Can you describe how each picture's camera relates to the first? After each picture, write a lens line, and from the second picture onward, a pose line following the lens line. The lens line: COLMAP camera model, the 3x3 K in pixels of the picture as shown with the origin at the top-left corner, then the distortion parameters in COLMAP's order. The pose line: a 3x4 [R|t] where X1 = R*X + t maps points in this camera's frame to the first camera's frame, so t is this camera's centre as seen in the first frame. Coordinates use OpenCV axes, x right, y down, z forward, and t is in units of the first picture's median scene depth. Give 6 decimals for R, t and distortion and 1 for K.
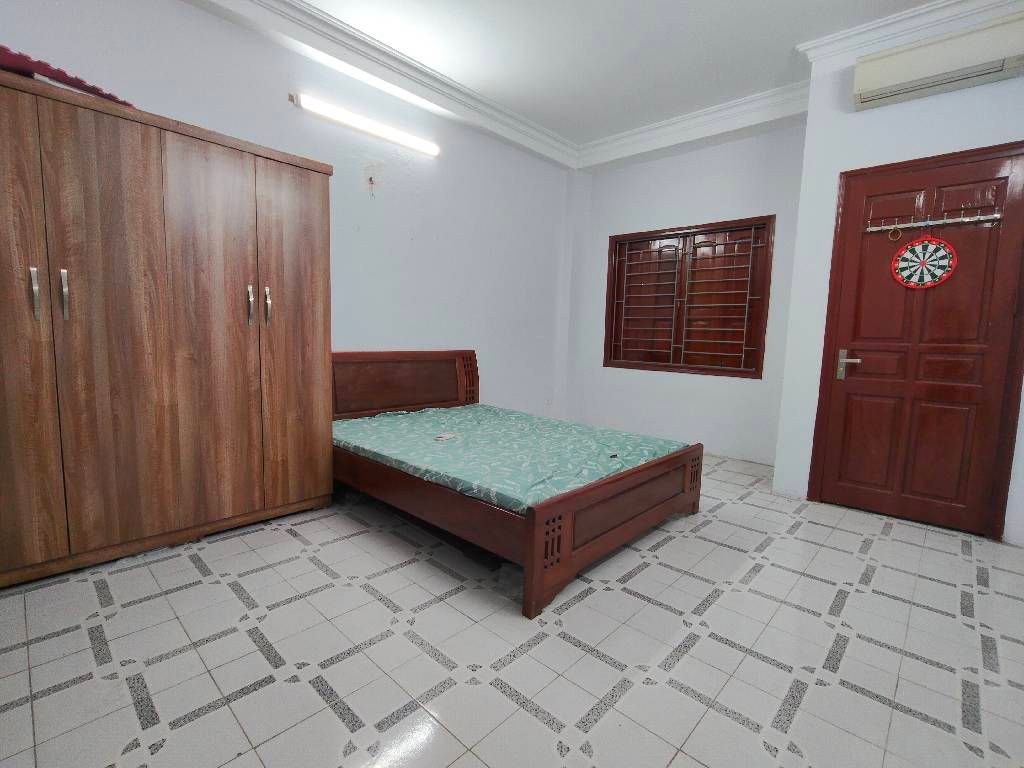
lens RADIAL K [[481.0, 0, 509.5], [0, 481.0, 387.1], [0, 0, 1]] dist [-0.009916, 0.000933]
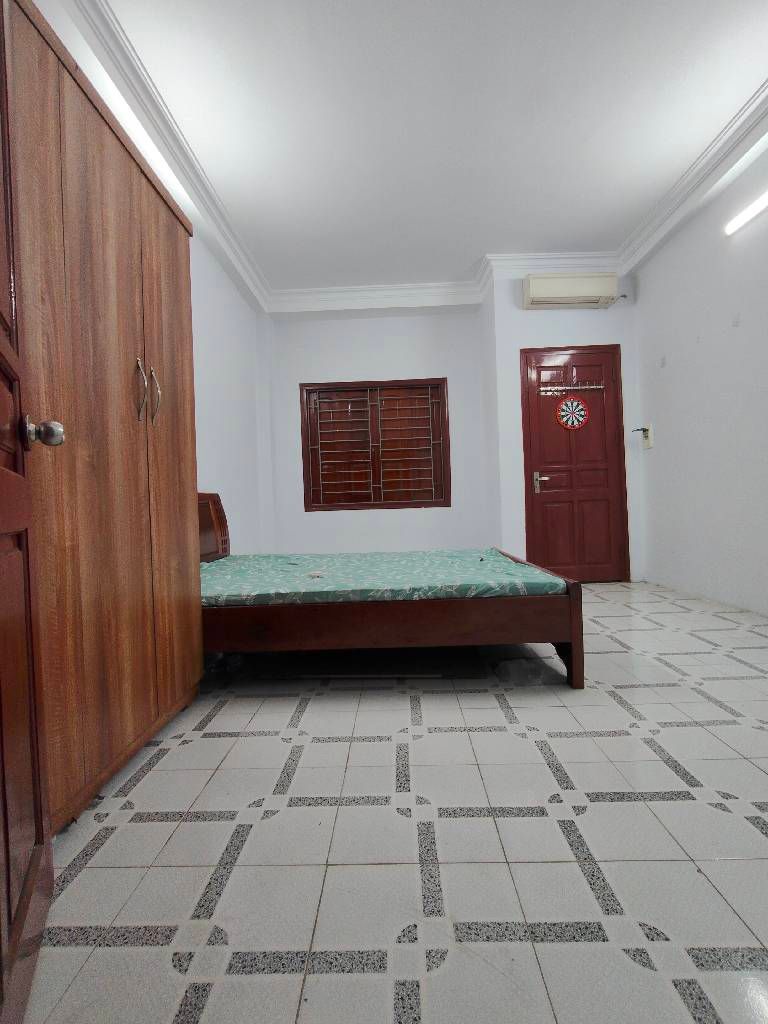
lens RADIAL K [[481.0, 0, 384.4], [0, 481.0, 509.5], [0, 0, 1]] dist [-0.009916, 0.000933]
pose [[0.739974, -0.059616, 0.669988, -0.950267], [0.131743, 0.989618, -0.057448, 0.086285], [-0.659607, 0.130776, 0.740146, 0.431731]]
